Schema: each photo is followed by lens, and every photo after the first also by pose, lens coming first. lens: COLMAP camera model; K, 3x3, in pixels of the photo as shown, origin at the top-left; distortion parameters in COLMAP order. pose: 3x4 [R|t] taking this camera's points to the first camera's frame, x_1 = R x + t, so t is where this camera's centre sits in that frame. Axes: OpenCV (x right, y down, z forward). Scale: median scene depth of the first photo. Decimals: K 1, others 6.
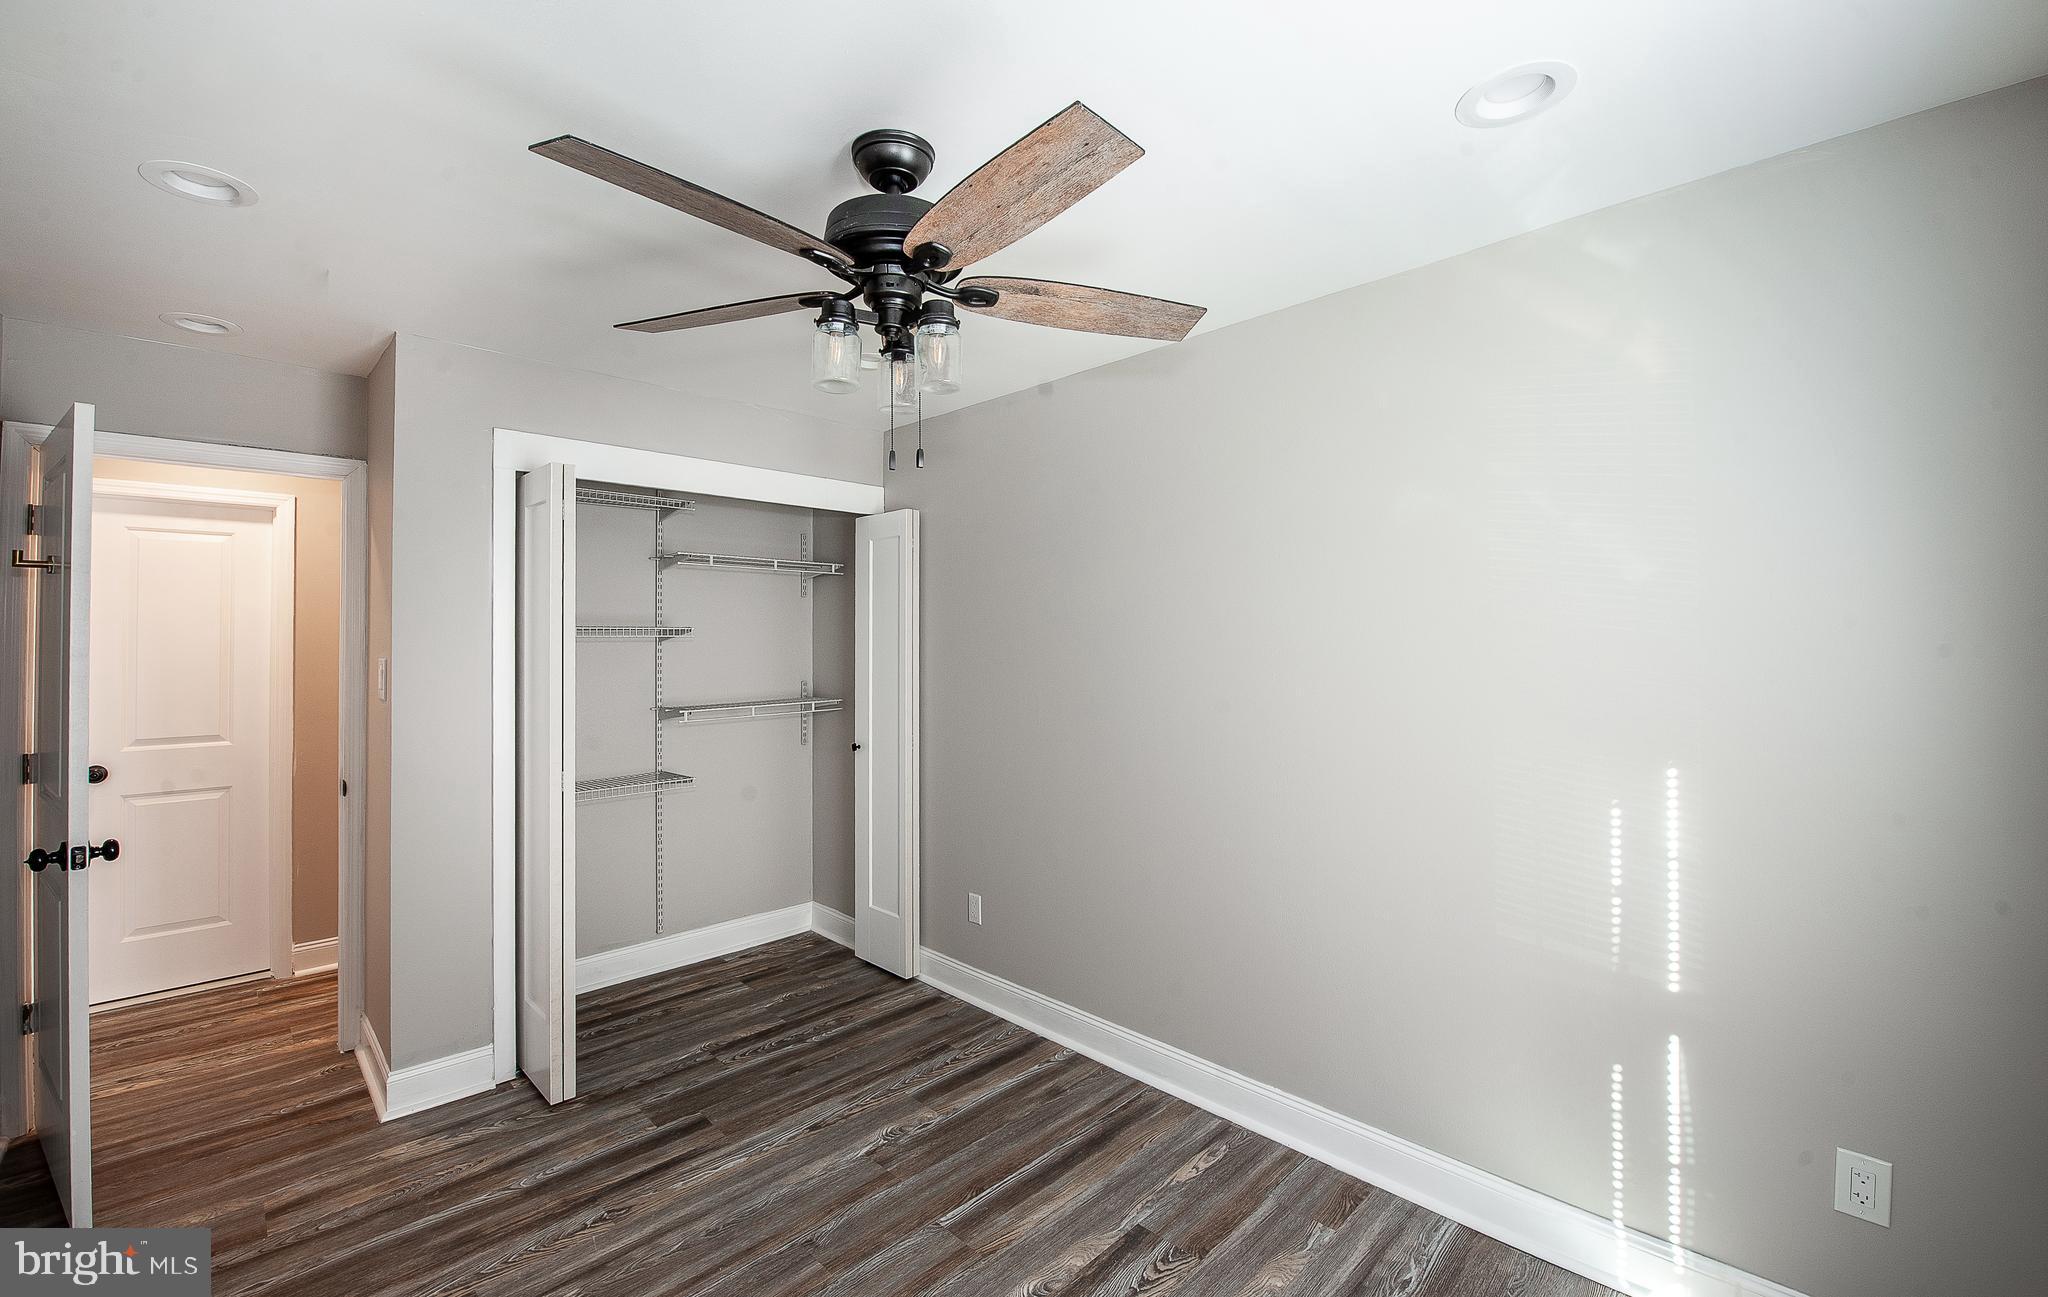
lens RADIAL K [[895.2, 0, 1017.9], [0, 895.2, 637.8], [0, 0, 1]] dist [-0.014126, -0.000414]
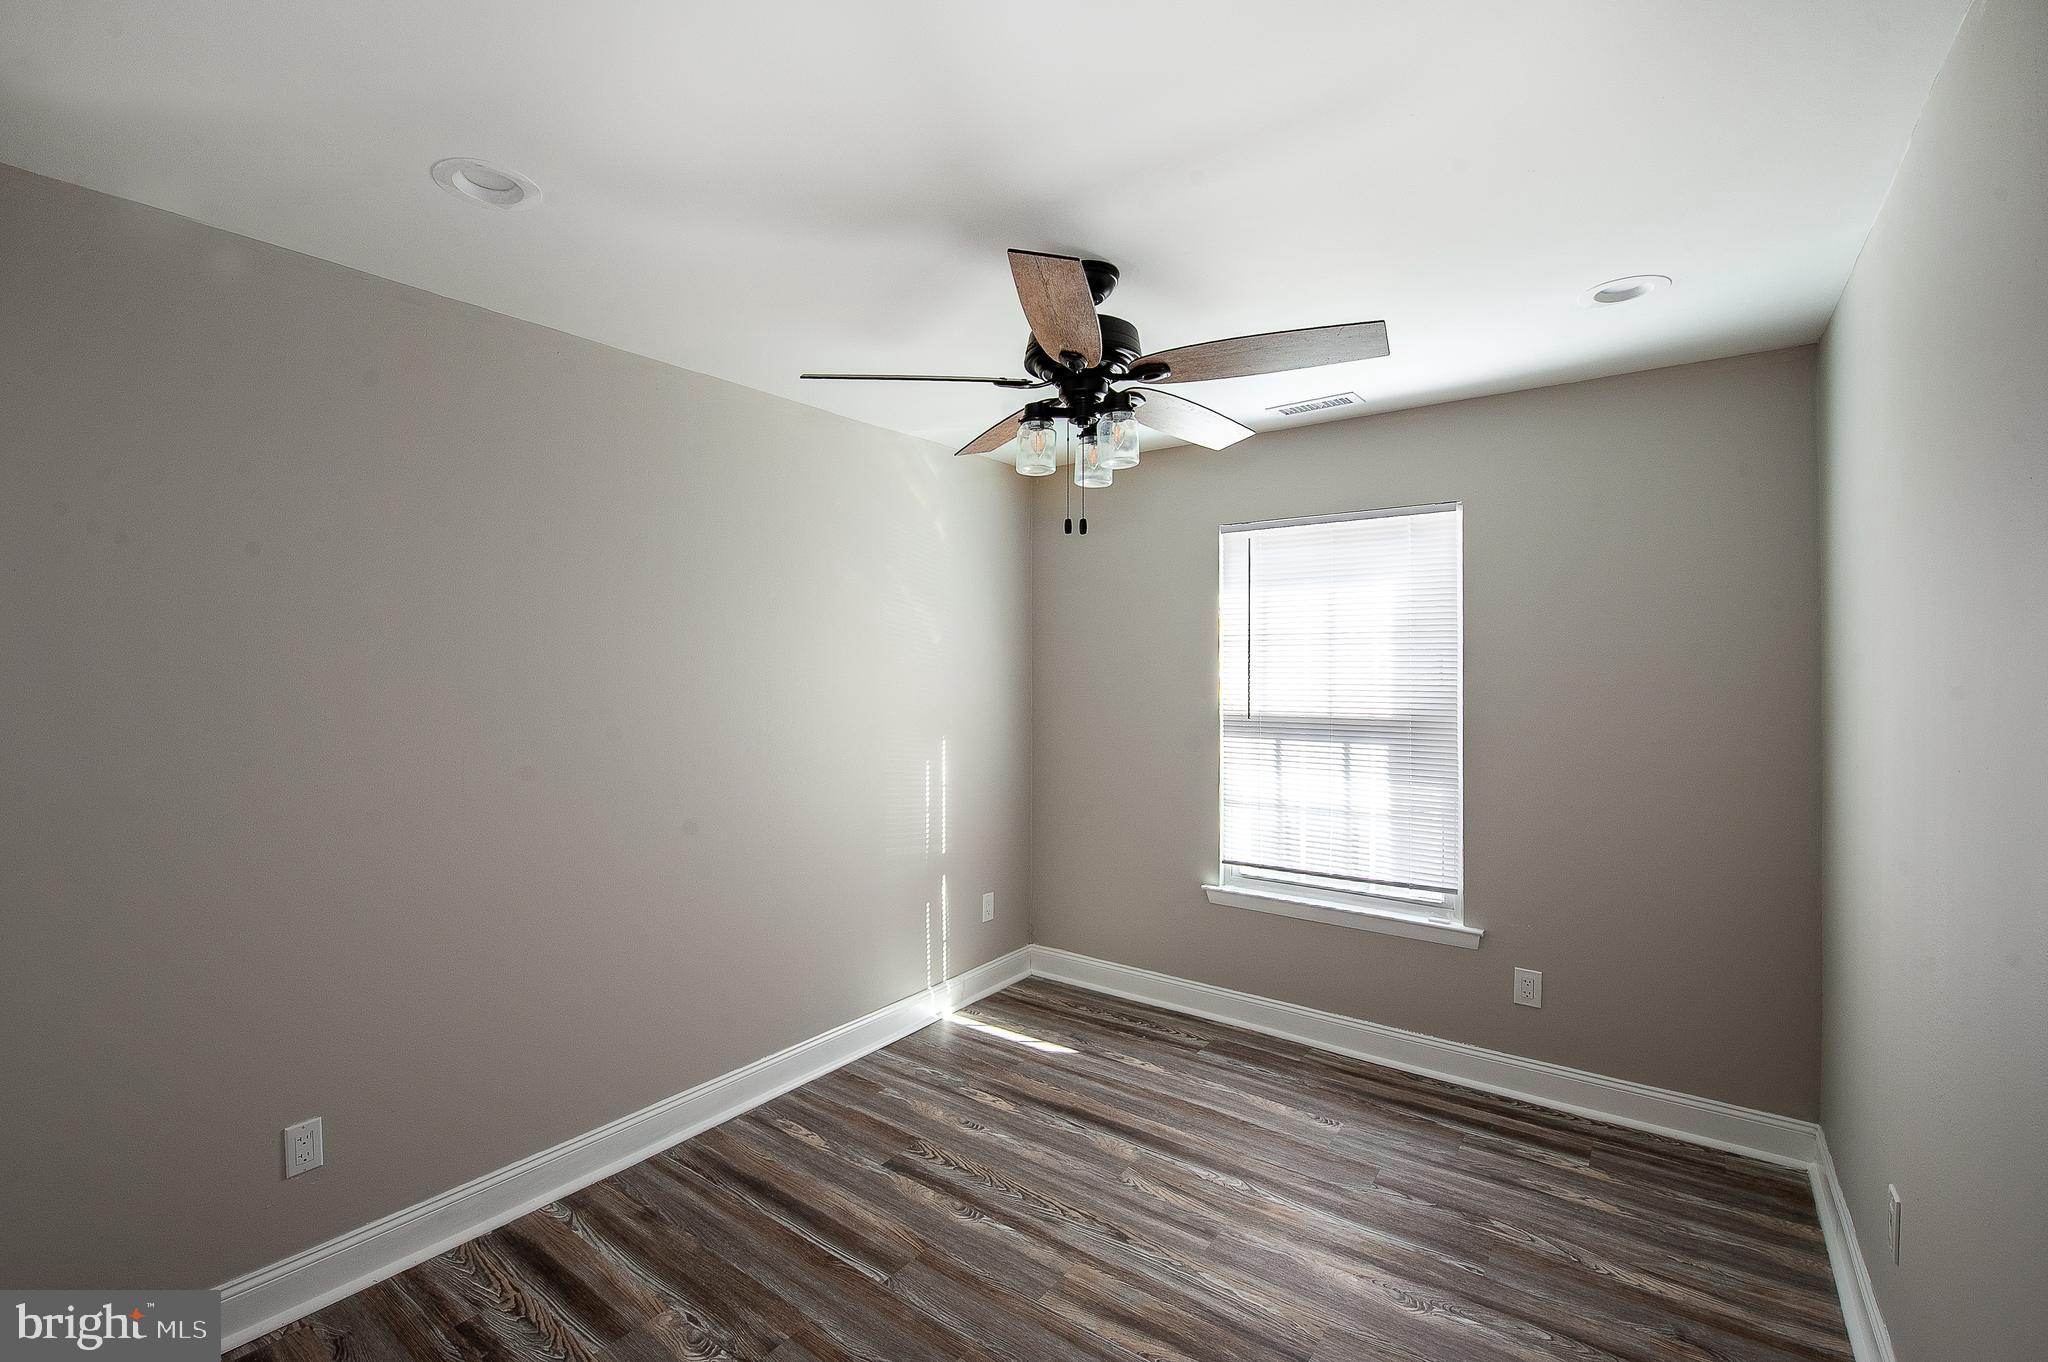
lens RADIAL K [[834.9, 0, 1015.7], [0, 834.9, 688.2], [0, 0, 1]] dist [-0.001555, -0.000341]
pose [[-0.154373, -0.010993, 0.987952, -0.947495], [-0.005571, 0.999932, 0.010256, 0.009649], [-0.987997, -0.003920, -0.154423, 0.957966]]
